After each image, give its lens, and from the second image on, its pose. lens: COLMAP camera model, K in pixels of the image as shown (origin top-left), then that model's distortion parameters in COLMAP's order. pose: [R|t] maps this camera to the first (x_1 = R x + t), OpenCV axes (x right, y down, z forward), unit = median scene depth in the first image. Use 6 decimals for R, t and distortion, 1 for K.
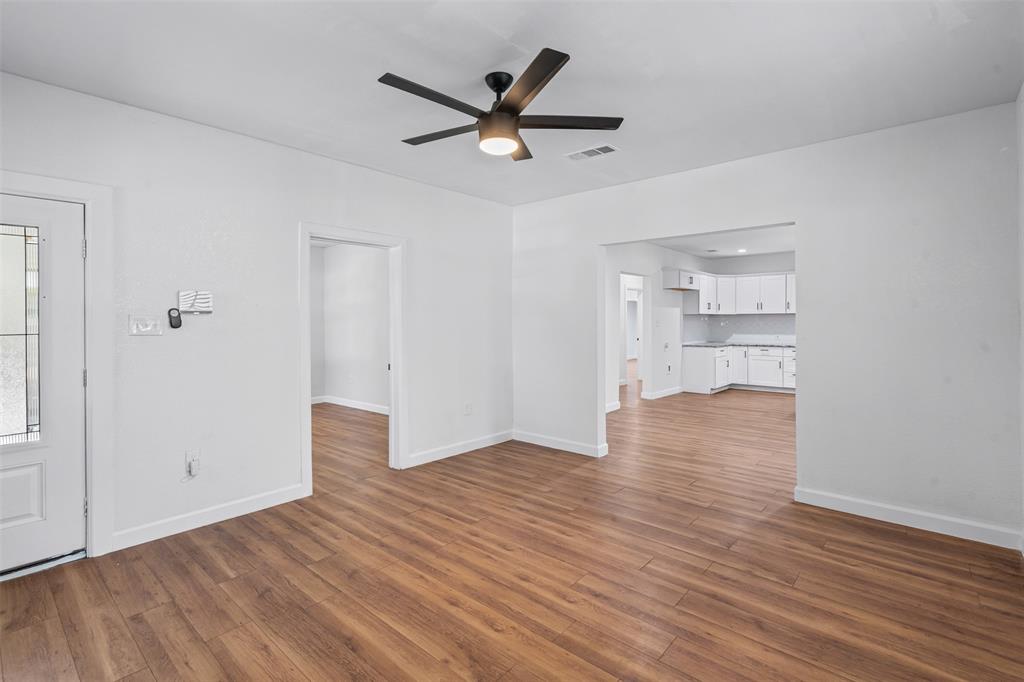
lens RADIAL K [[485.9, 0, 511.6], [0, 485.9, 316.3], [0, 0, 1]] dist [0.000960, 0.000239]
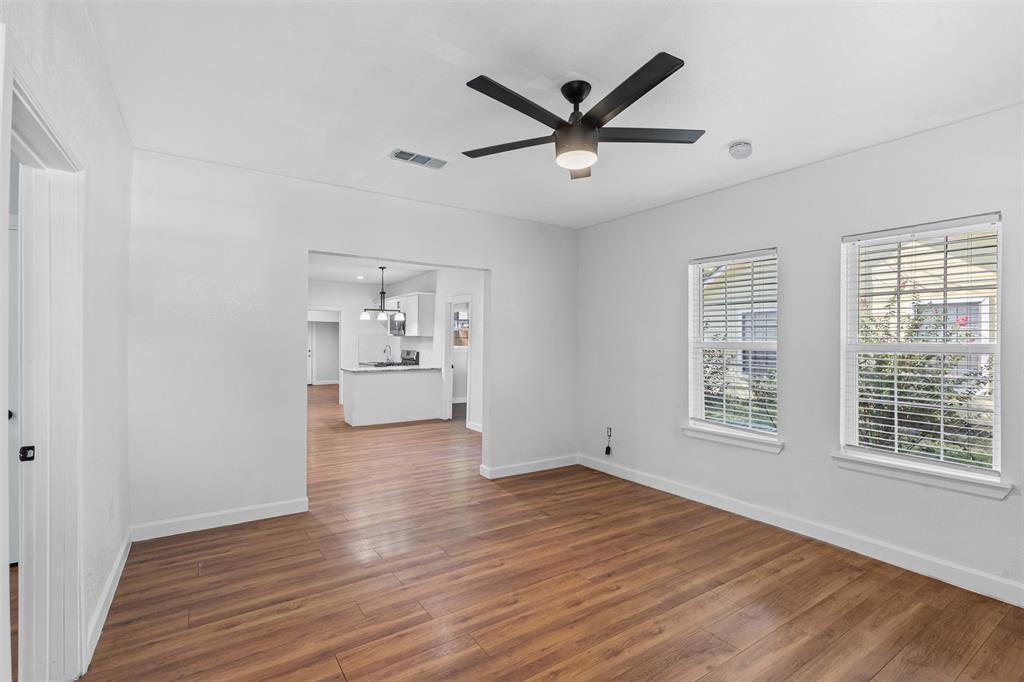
lens RADIAL K [[471.4, 0, 509.8], [0, 471.4, 338.9], [0, 0, 1]] dist [-0.000315, 0.000043]
pose [[0.249499, 0.014585, 0.968265, -0.762494], [-0.016801, 0.999801, -0.010731, 0.006527], [-0.968229, -0.013591, 0.249694, 0.716326]]
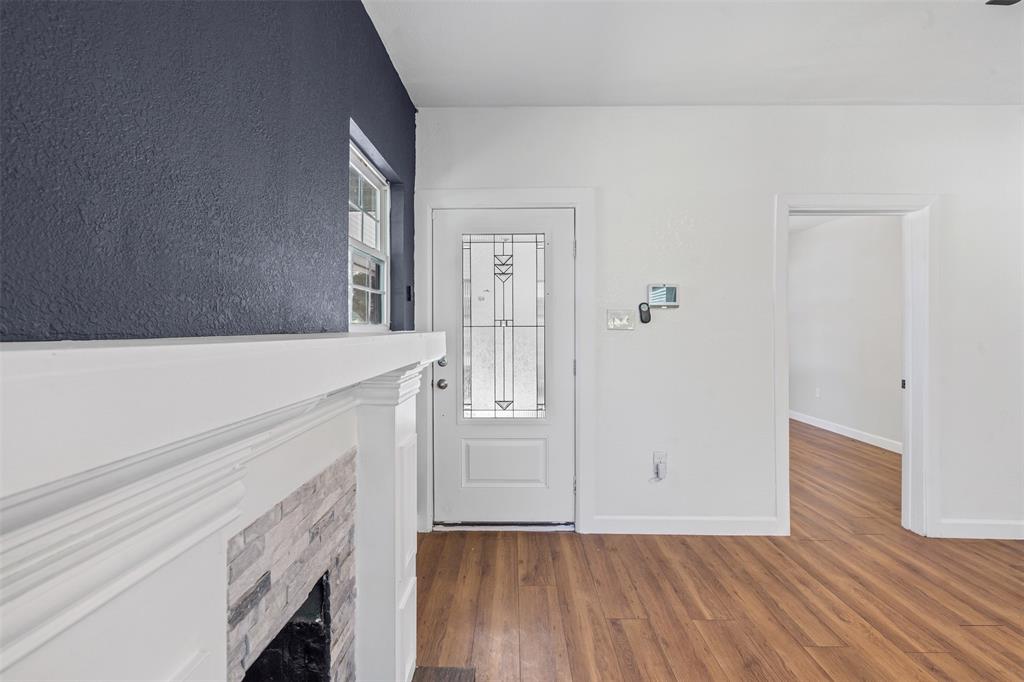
lens RADIAL K [[485.9, 0, 511.6], [0, 485.9, 316.3], [0, 0, 1]] dist [0.000960, 0.000239]
pose [[0.664351, -0.002910, -0.747415, -0.144989], [-0.004038, 0.999964, -0.007482, 0.019715], [0.747410, 0.007988, 0.664315, 0.157355]]
